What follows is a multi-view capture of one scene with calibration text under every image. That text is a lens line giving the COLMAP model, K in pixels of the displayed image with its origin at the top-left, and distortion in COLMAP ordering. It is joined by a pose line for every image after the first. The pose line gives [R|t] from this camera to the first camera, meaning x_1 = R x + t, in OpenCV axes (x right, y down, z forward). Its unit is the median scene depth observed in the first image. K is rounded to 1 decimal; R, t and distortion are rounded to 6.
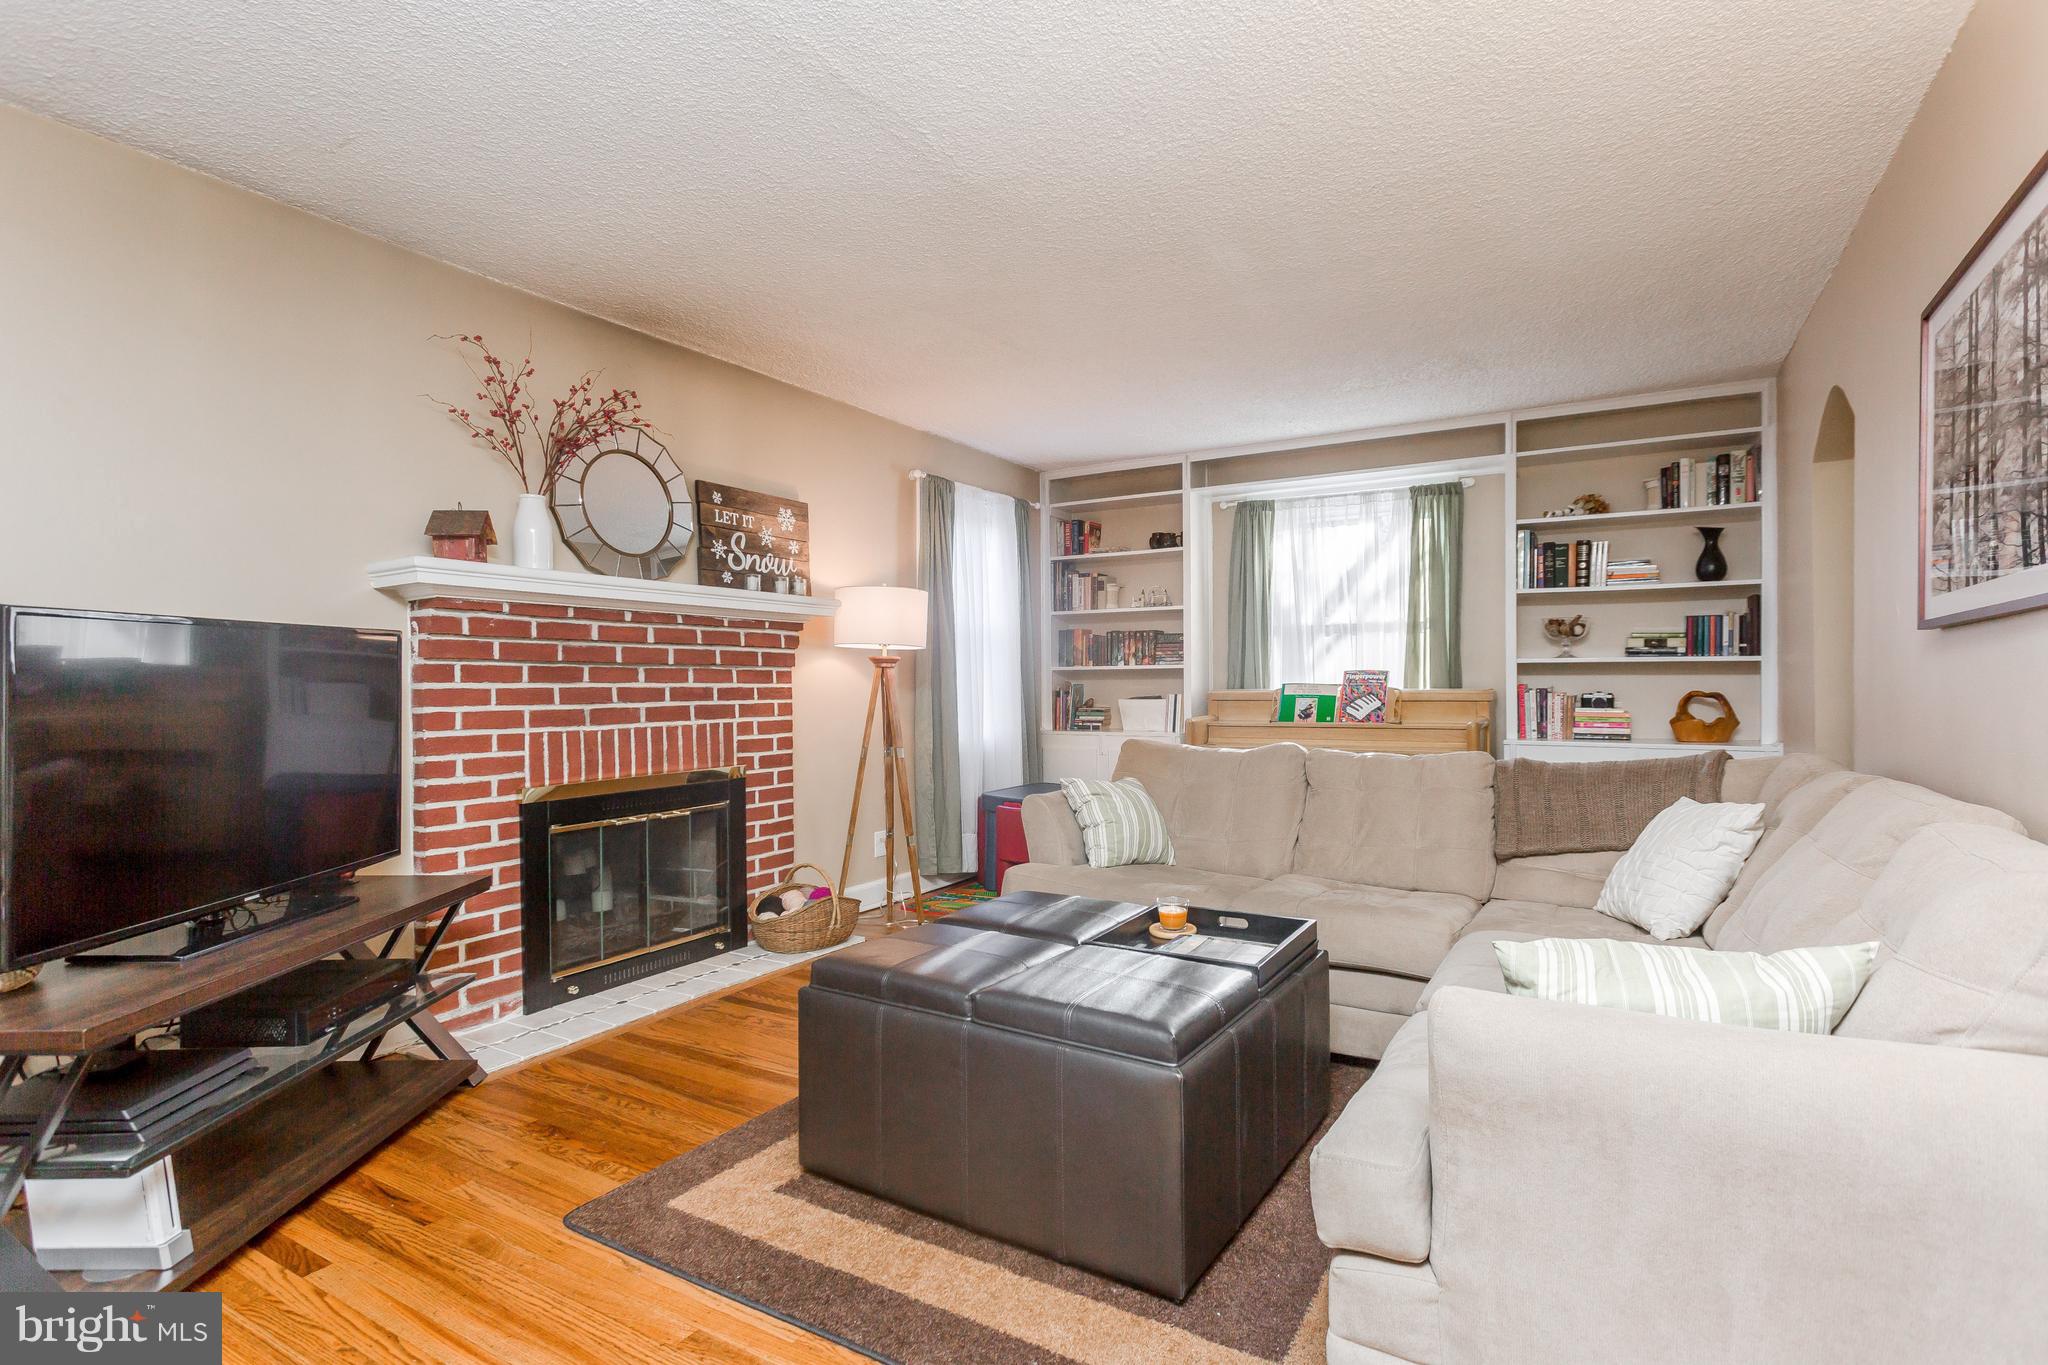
lens RADIAL K [[1006.3, 0, 1092.4], [0, 1006.3, 683.0], [0, 0, 1]] dist [-0.002670, 0.005326]
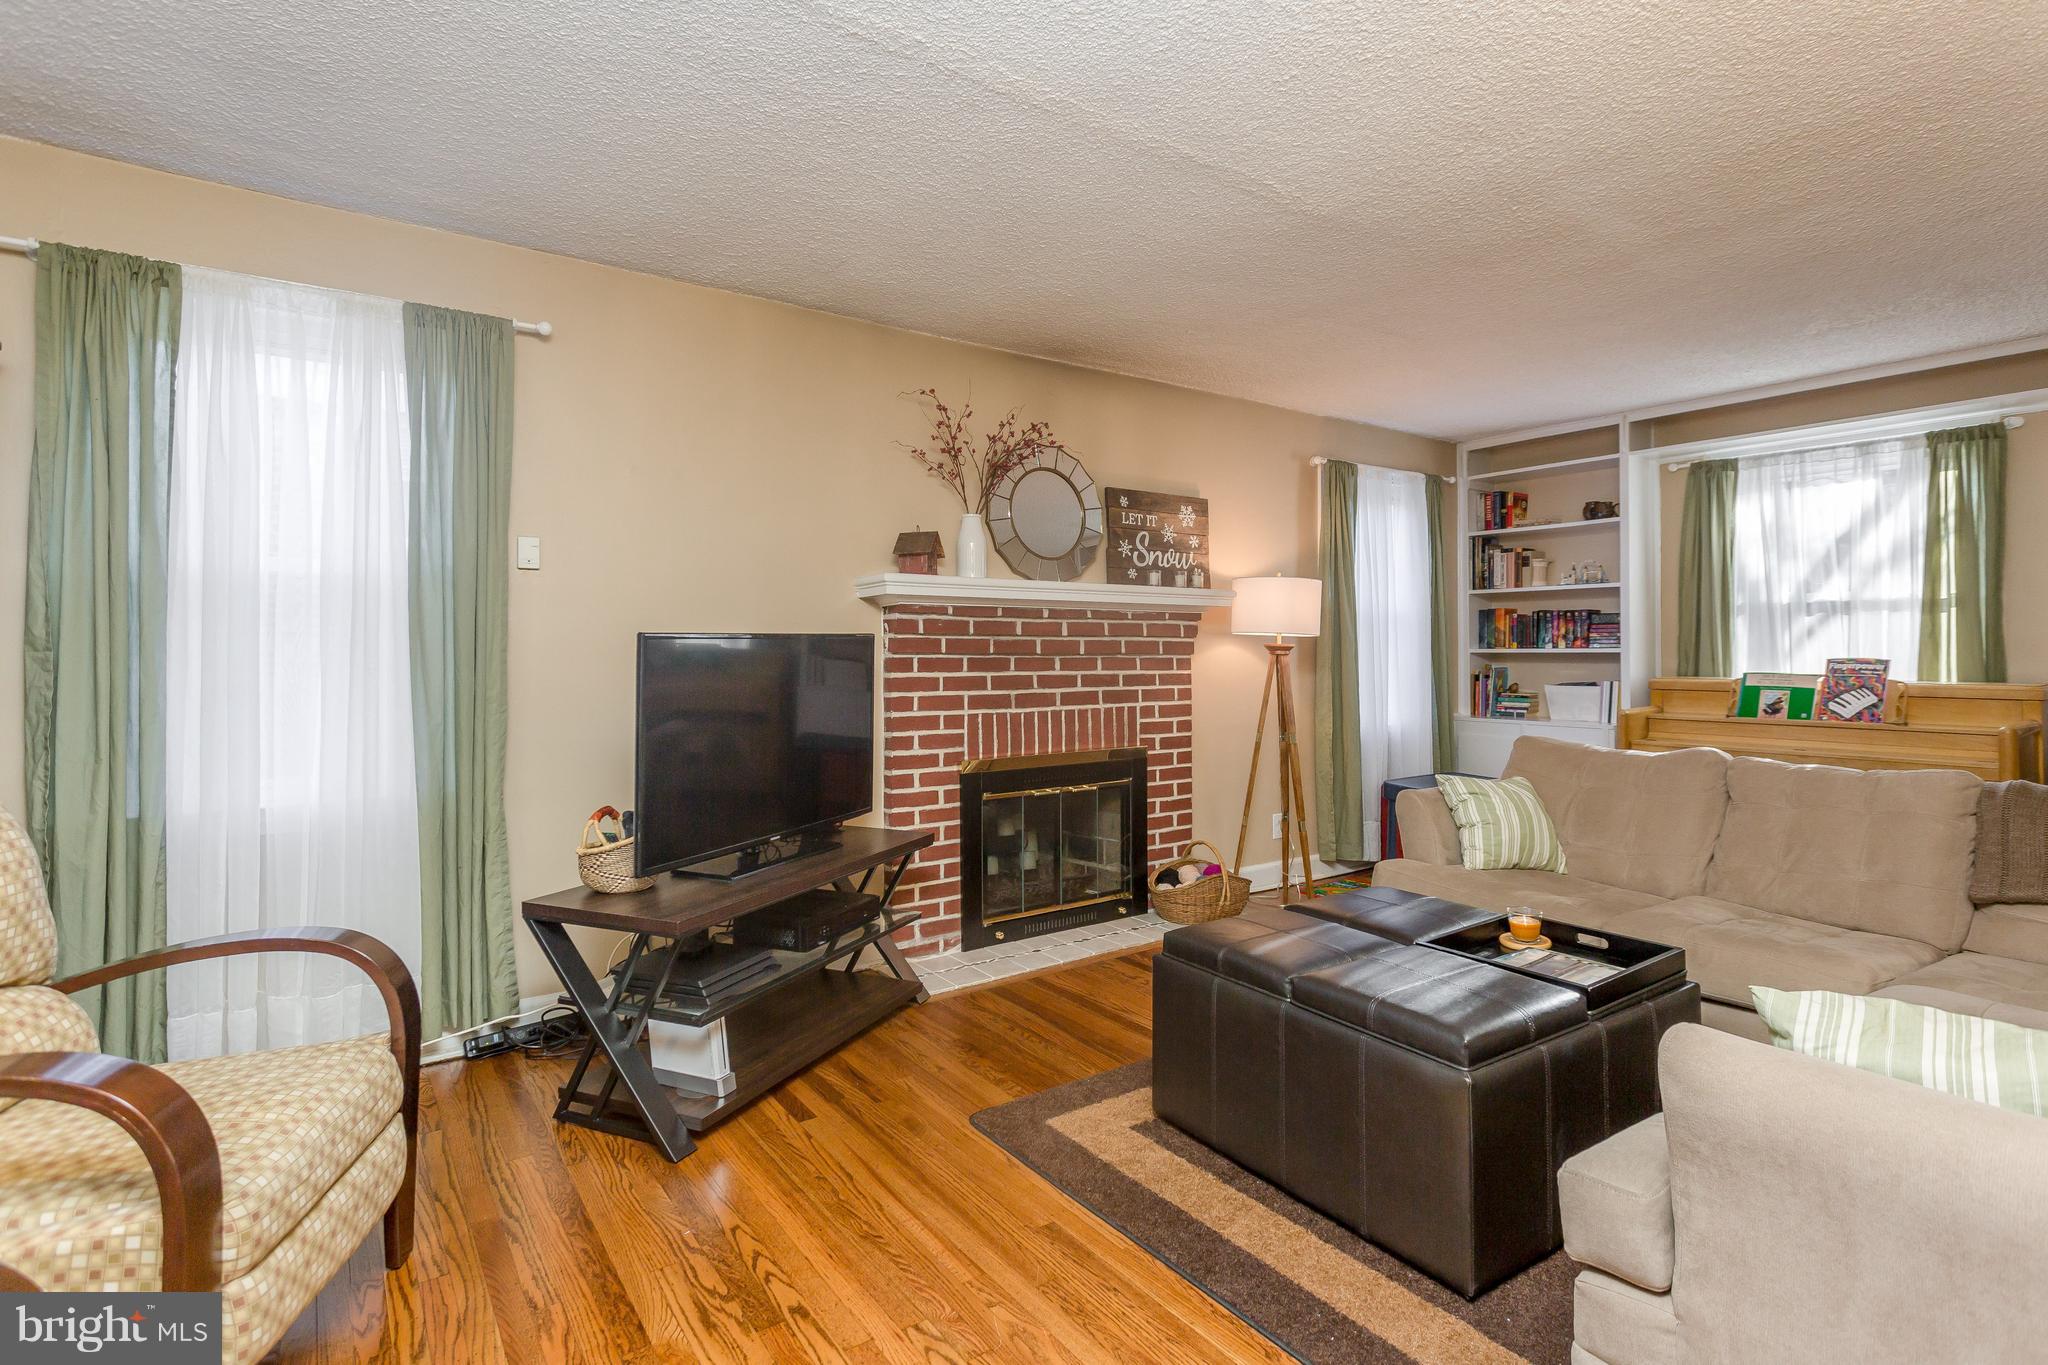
lens RADIAL K [[1067.9, 0, 1117.6], [0, 1067.9, 638.5], [0, 0, 1]] dist [0.001098, 0.000971]
pose [[0.918428, 0.002749, -0.395580, 0.087849], [-0.006619, 0.999943, -0.008418, -0.026076], [0.395534, 0.010350, 0.918393, -0.077811]]
